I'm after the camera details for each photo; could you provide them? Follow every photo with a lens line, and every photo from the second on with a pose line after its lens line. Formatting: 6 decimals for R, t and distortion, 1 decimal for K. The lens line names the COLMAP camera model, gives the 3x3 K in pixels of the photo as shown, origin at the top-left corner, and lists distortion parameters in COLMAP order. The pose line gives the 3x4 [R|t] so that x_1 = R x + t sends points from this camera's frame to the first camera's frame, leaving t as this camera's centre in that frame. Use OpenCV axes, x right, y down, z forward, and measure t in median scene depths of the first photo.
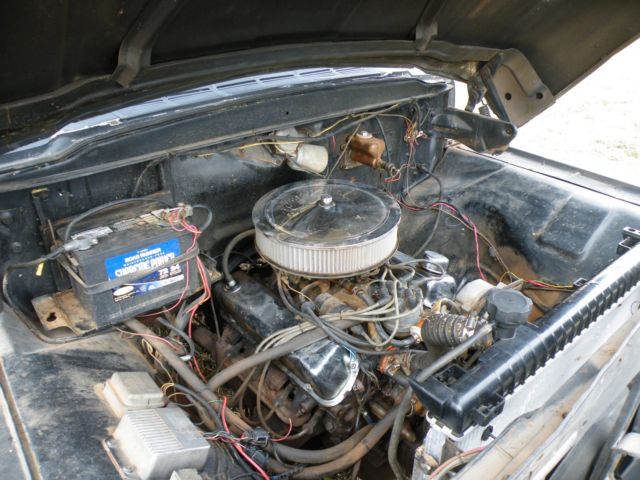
lens RADIAL K [[497.5, 0, 320.0], [0, 497.5, 240.0], [0, 0, 1]] dist [-0.067415, 0.007523]
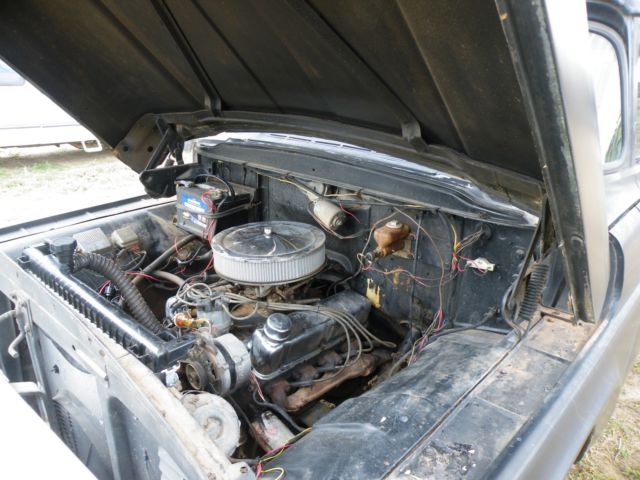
lens RADIAL K [[497.5, 0, 320.0], [0, 497.5, 240.0], [0, 0, 1]] dist [-0.067415, 0.007523]
pose [[0.147213, 0.342829, -0.927791, 1.296076], [-0.492745, 0.838748, 0.231743, -0.445604], [0.857631, 0.423049, 0.292402, 0.777986]]
